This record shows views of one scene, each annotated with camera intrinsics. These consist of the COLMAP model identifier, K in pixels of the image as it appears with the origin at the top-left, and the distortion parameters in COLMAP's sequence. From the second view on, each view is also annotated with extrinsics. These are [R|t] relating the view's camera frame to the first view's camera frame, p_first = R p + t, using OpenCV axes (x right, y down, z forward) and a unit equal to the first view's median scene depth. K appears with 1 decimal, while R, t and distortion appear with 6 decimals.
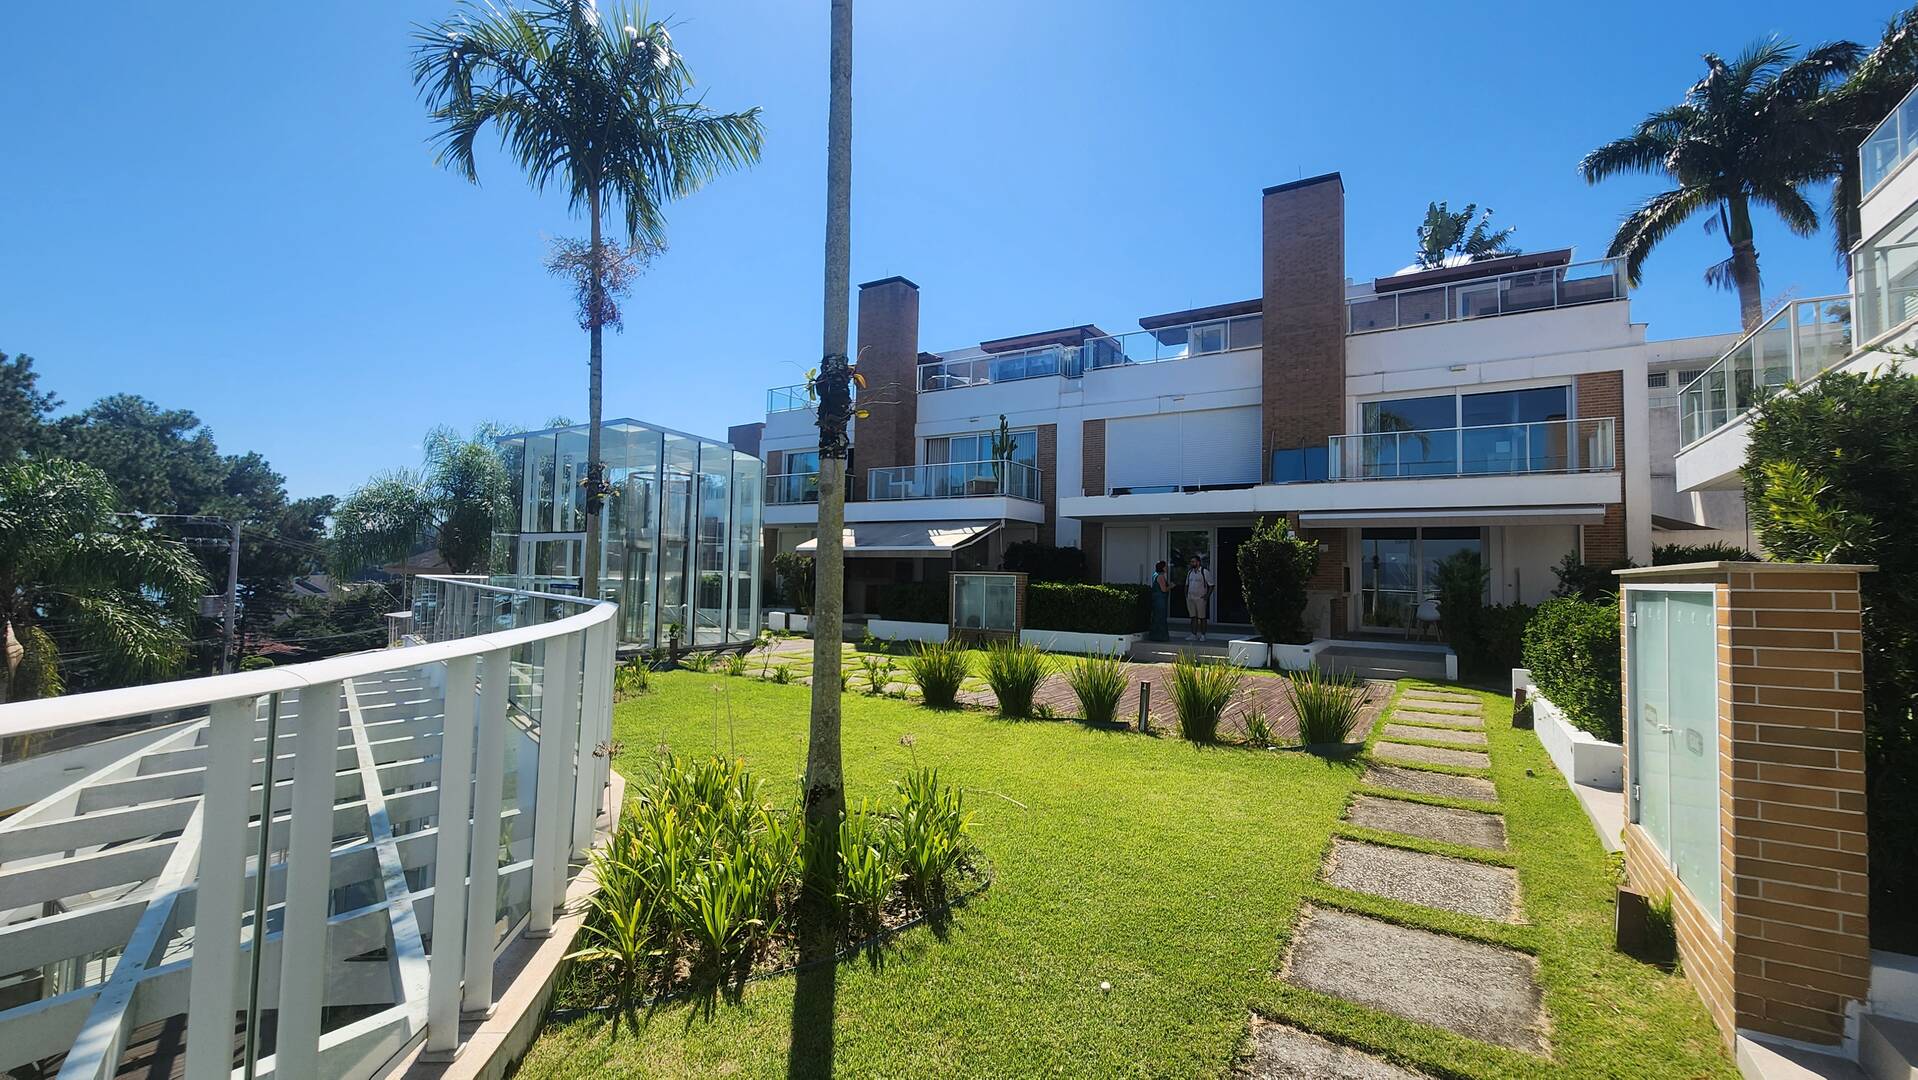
lens RADIAL K [[773.6, 0, 958.0], [0, 773.6, 535.8], [0, 0, 1]] dist [-0.001351, -0.000924]
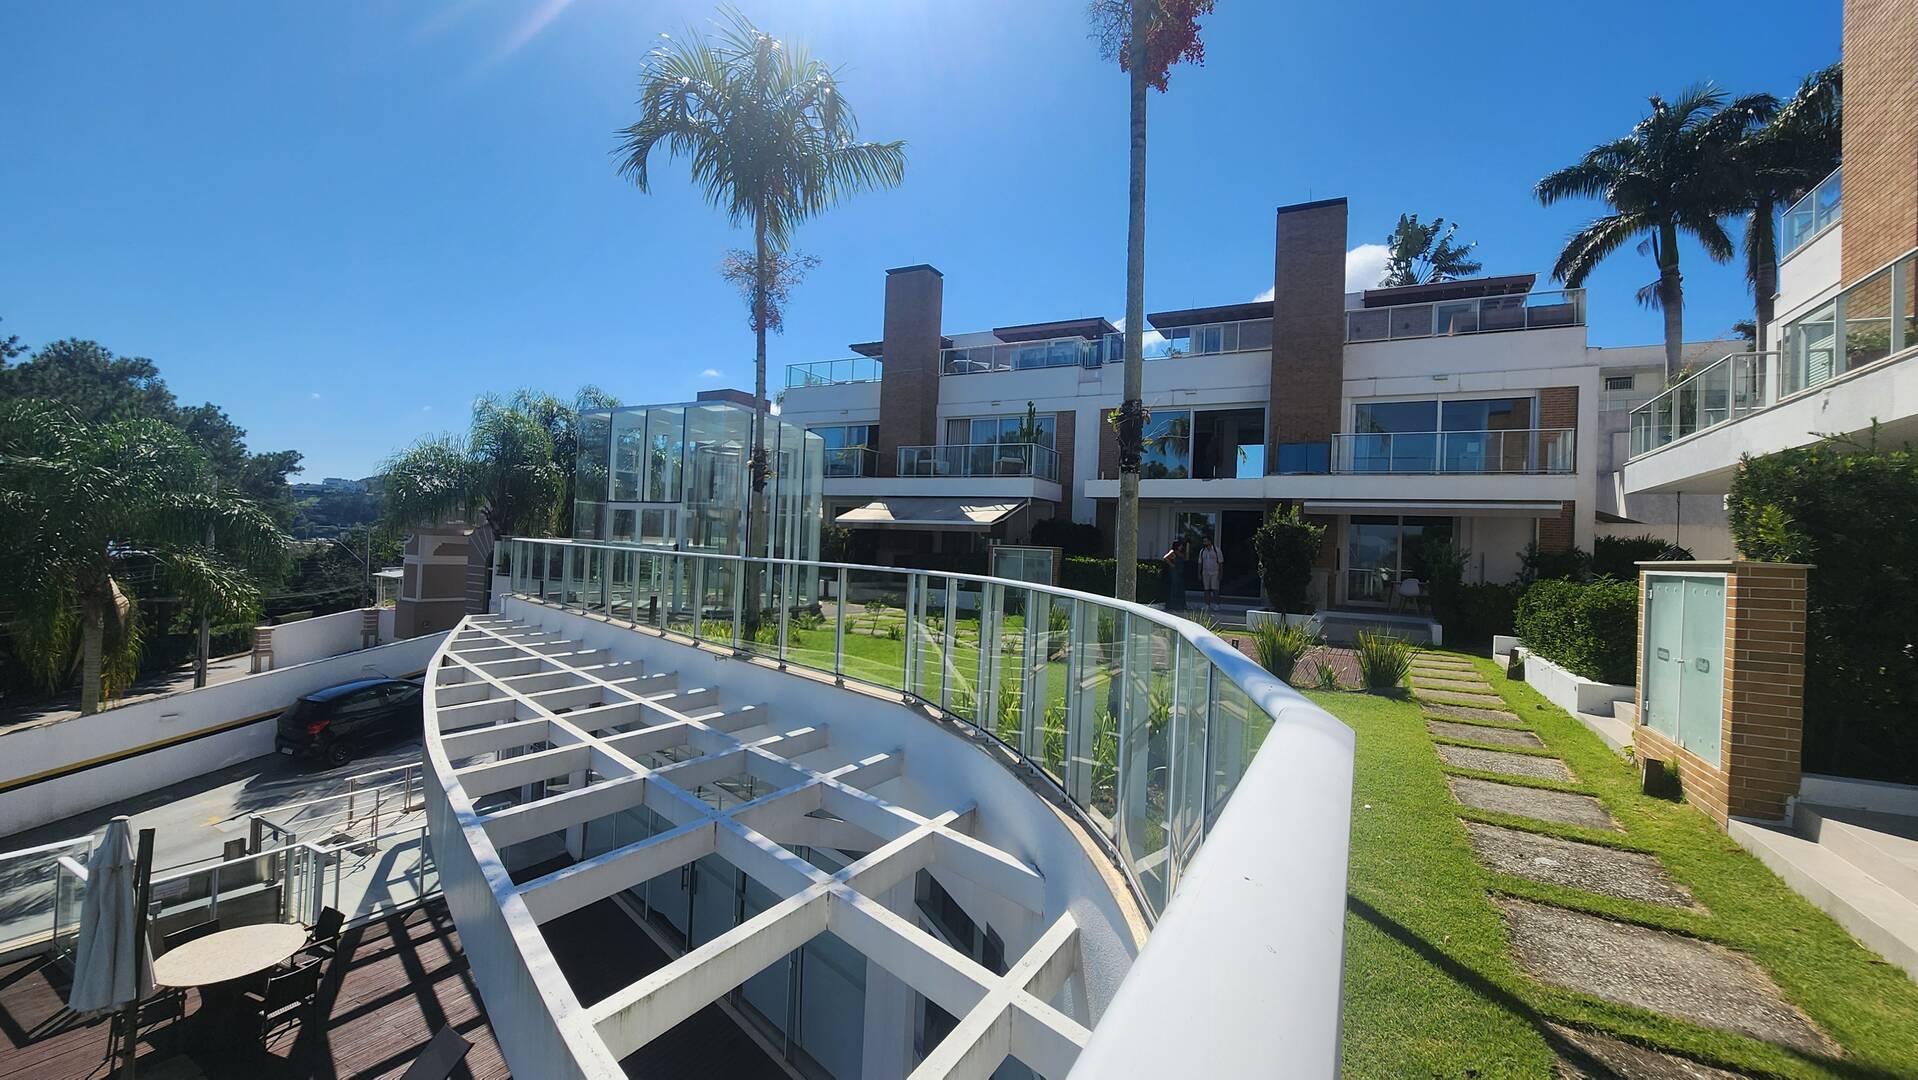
lens RADIAL K [[778.7, 0, 952.7], [0, 778.7, 534.4], [0, 0, 1]] dist [0.000560, 0.000075]
pose [[0.997004, 0.021756, 0.074224, -0.146478], [-0.024466, 0.999060, 0.035798, -0.007412], [-0.073376, -0.037506, 0.996599, -0.102396]]
